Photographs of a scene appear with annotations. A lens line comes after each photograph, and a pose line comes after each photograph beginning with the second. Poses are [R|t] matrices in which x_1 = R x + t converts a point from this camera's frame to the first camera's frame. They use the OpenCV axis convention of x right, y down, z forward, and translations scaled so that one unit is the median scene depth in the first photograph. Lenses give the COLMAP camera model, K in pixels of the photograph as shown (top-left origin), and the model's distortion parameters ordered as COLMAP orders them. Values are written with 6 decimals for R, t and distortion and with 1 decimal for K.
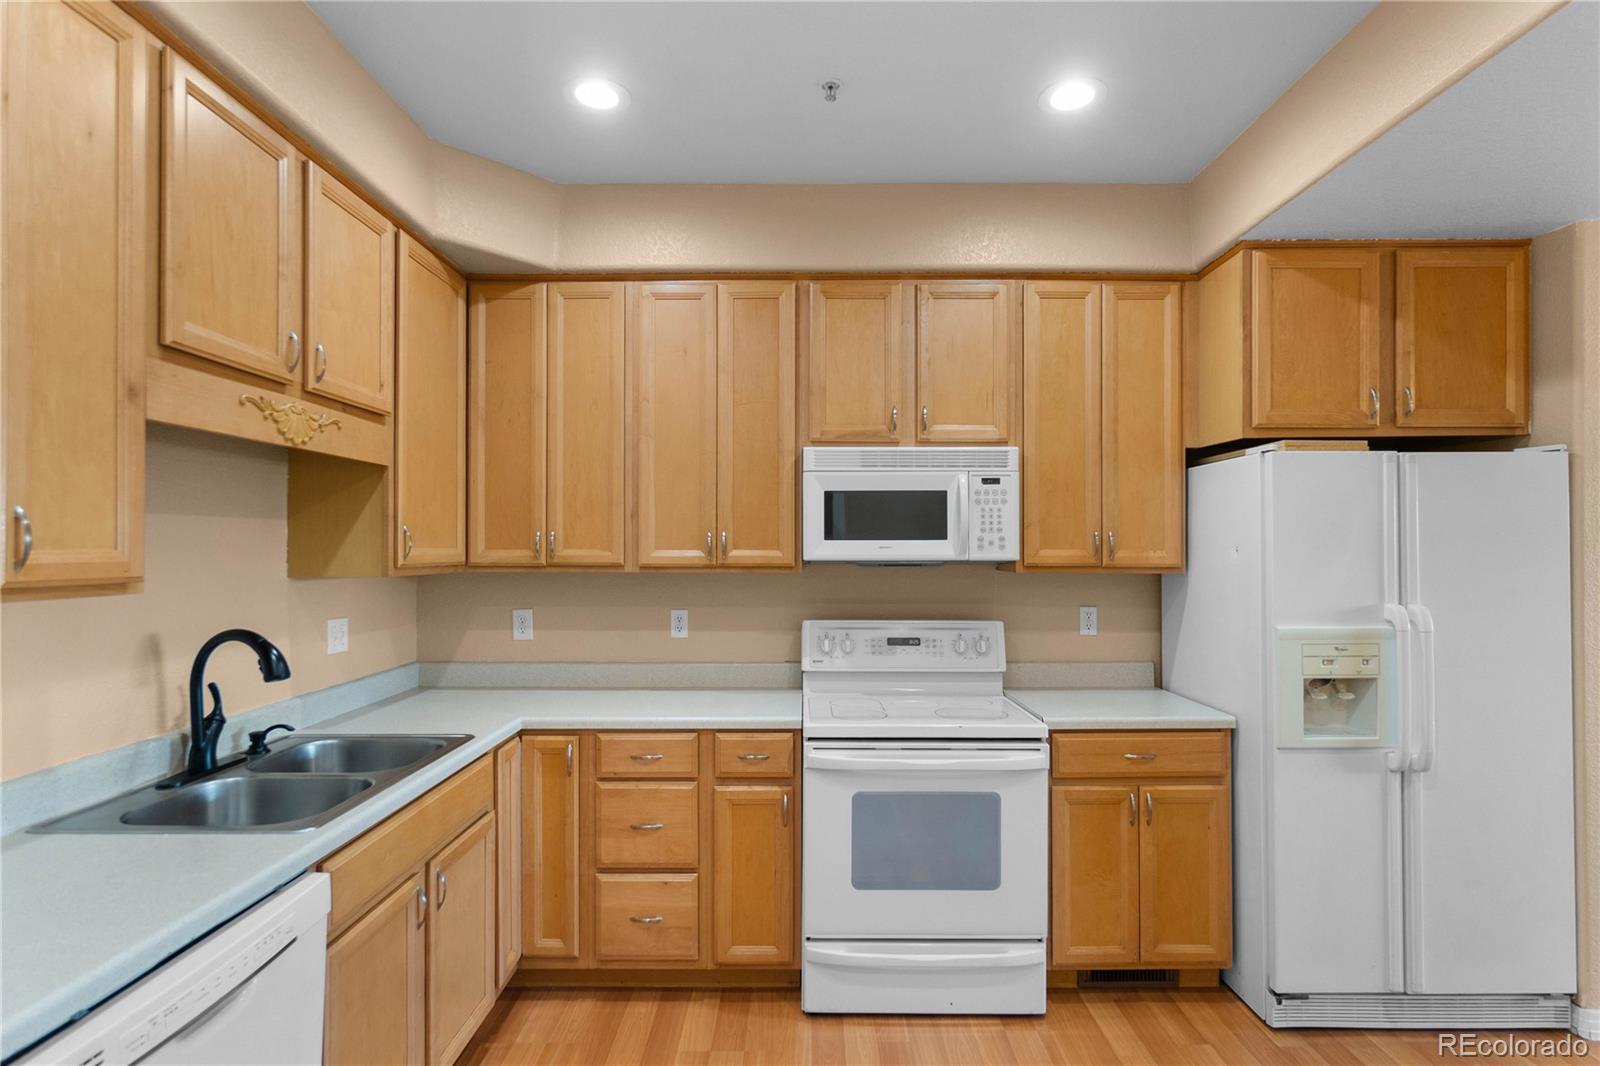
lens RADIAL K [[847.2, 0, 784.8], [0, 847.2, 543.2], [0, 0, 1]] dist [0.000956, 0.000599]
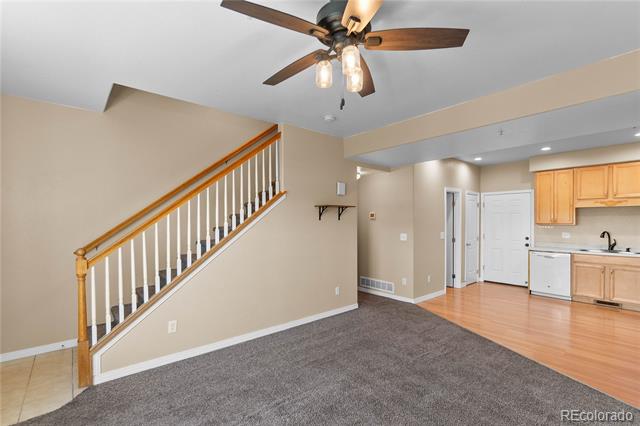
lens RADIAL K [[285.3, 0, 319.1], [0, 285.3, 223.1], [0, 0, 1]] dist [0.003588, 0.000469]
pose [[-0.757363, 0.006515, -0.652961, 2.171550], [0.005948, 0.999978, 0.003079, 0.004459], [0.652967, -0.001552, -0.757385, 0.925165]]
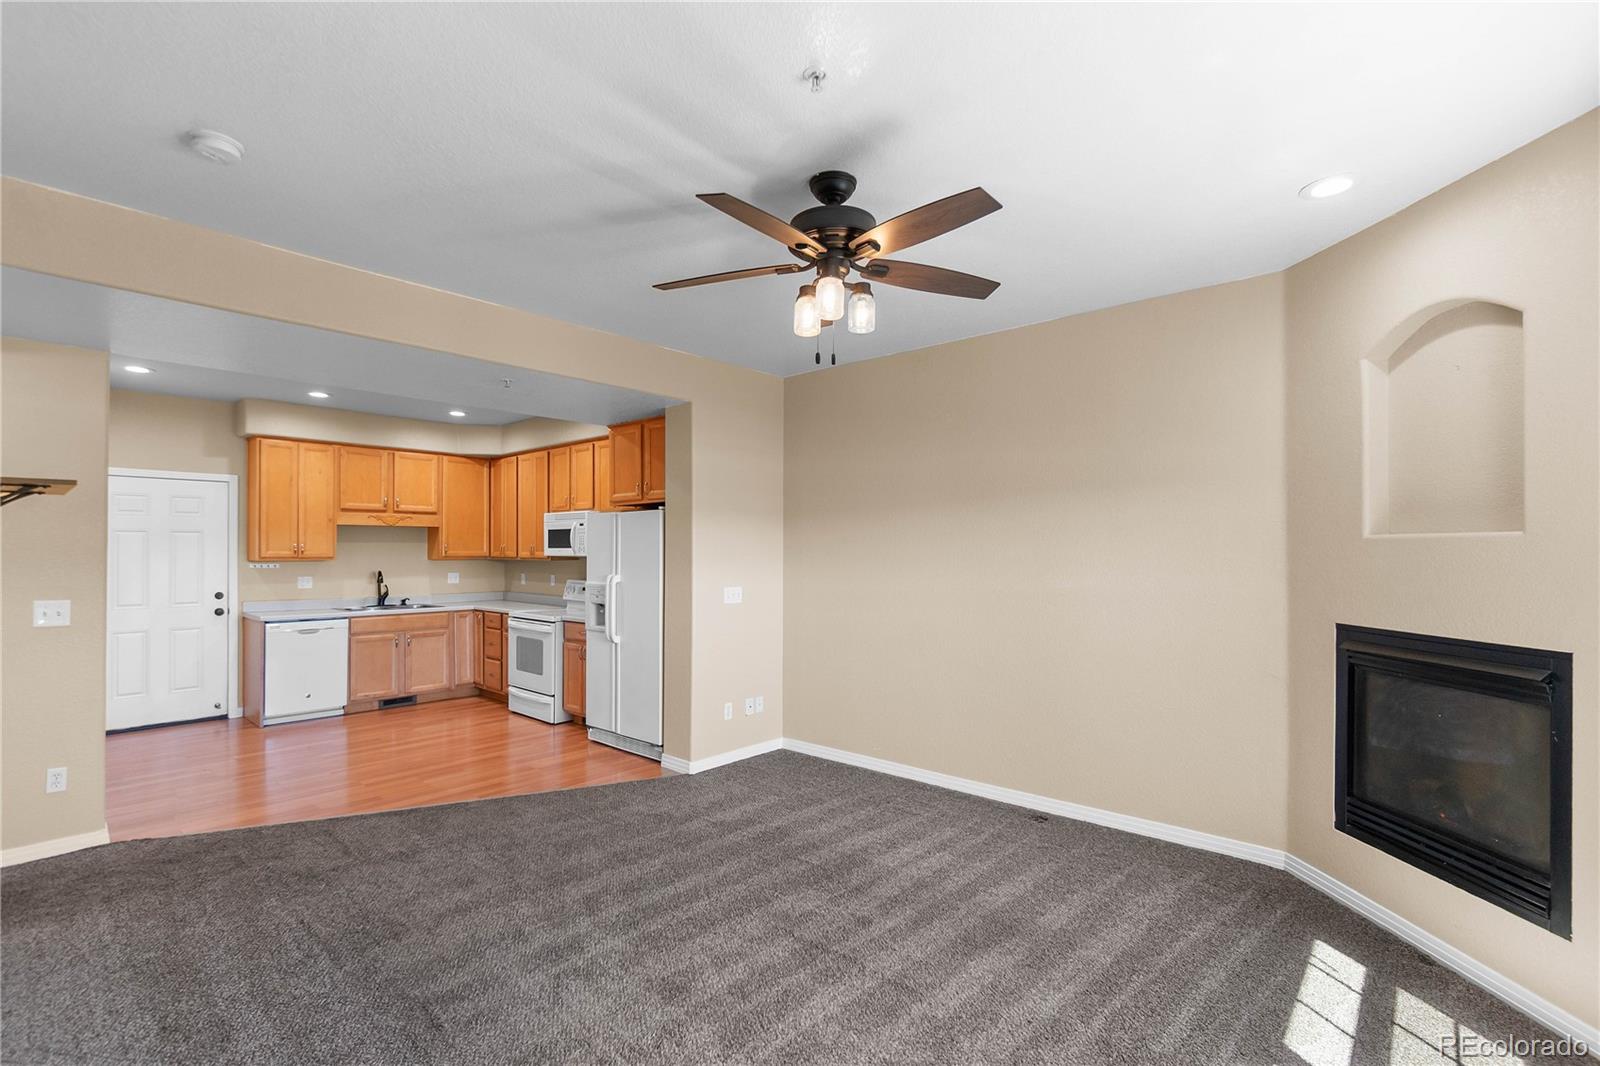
lens RADIAL K [[733.9, 0, 775.1], [0, 733.9, 546.7], [0, 0, 1]] dist [-0.003741, -0.000196]
pose [[0.733232, -0.002178, -0.679975, 2.320681], [0.003513, 0.999994, 0.000585, -0.008028], [0.679969, -0.002818, 0.733235, -0.221554]]
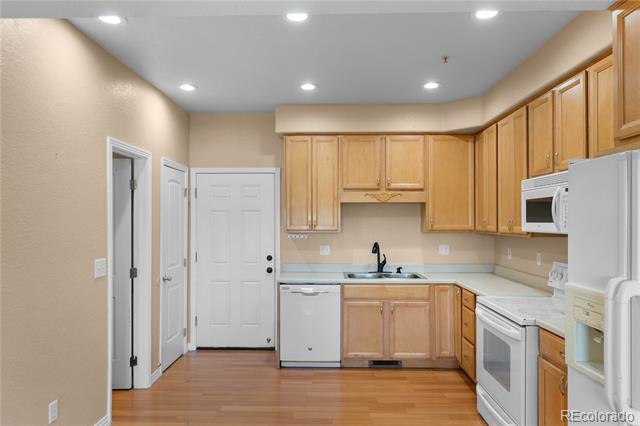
lens RADIAL K [[418.4, 0, 323.1], [0, 418.4, 220.3], [0, 0, 1]] dist [-0.006053, -0.001431]
pose [[-0.013168, -0.003130, -0.999908, 1.220661], [0.007311, 0.999968, -0.003226, -0.010692], [0.999887, -0.007353, -0.013145, 0.537551]]
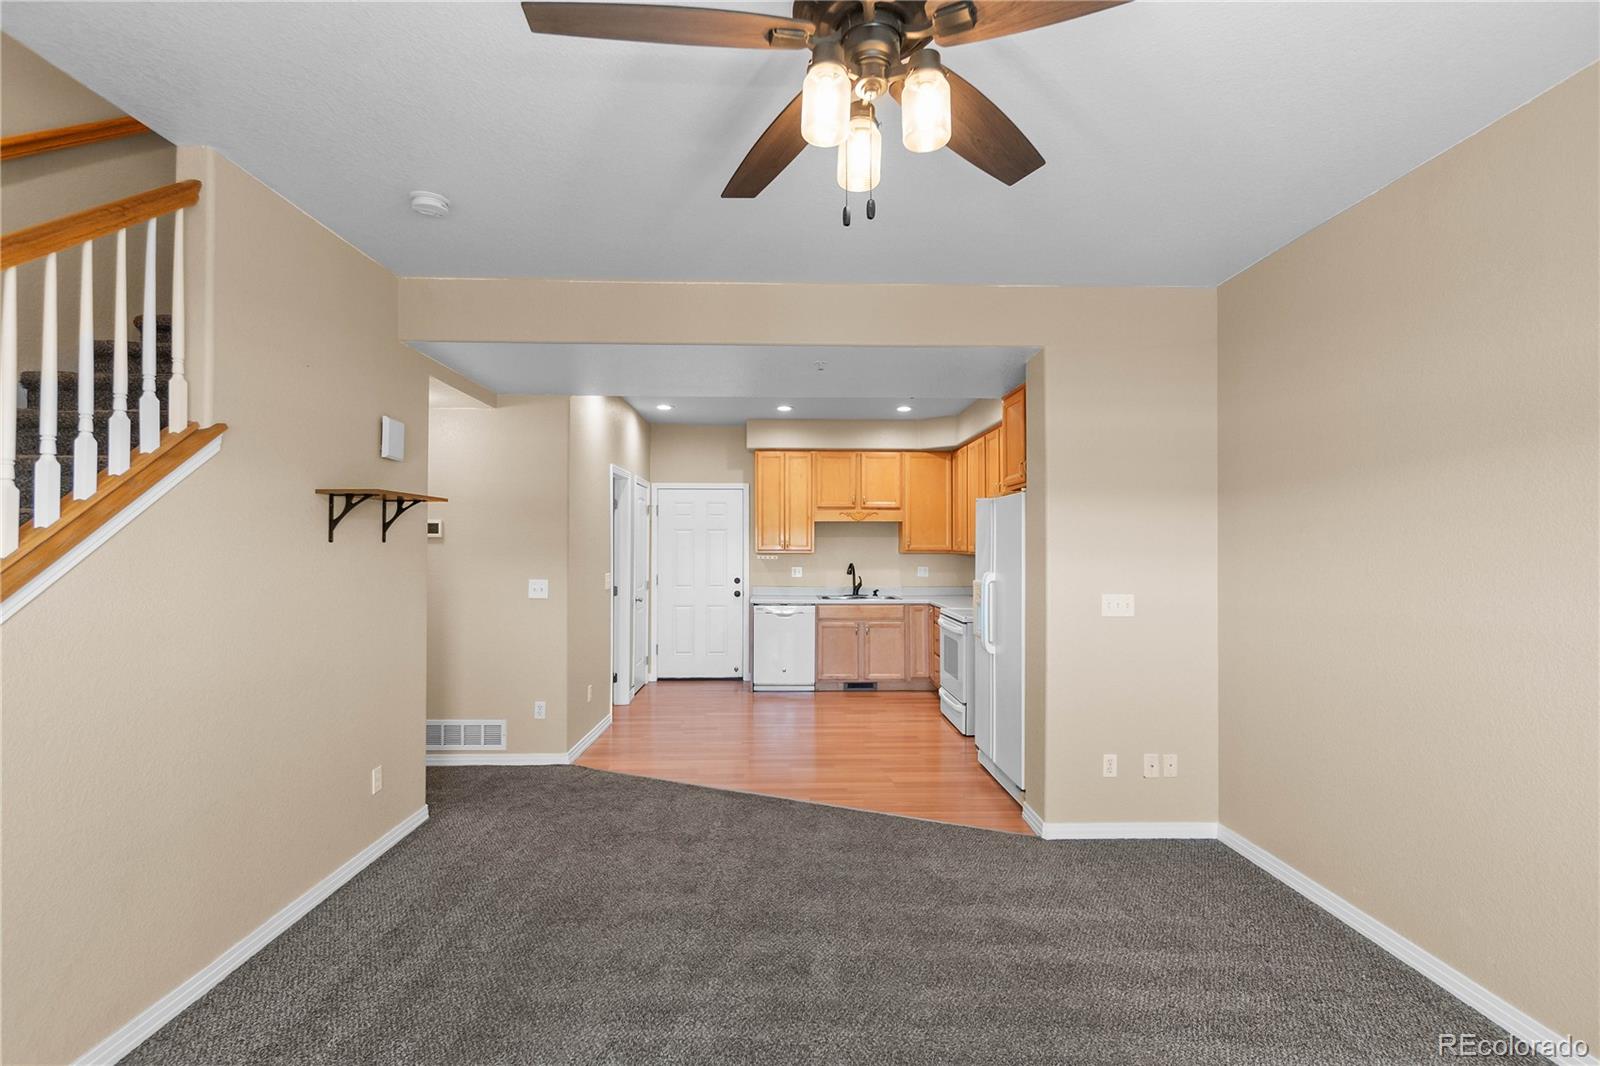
lens RADIAL K [[710.7, 0, 792.9], [0, 710.7, 533.4], [0, 0, 1]] dist [0.002834, 0.000251]
pose [[0.024065, -0.016135, -0.999580, 2.262538], [0.006351, 0.999852, -0.015986, 0.002170], [0.999690, -0.005964, 0.024164, 0.438026]]
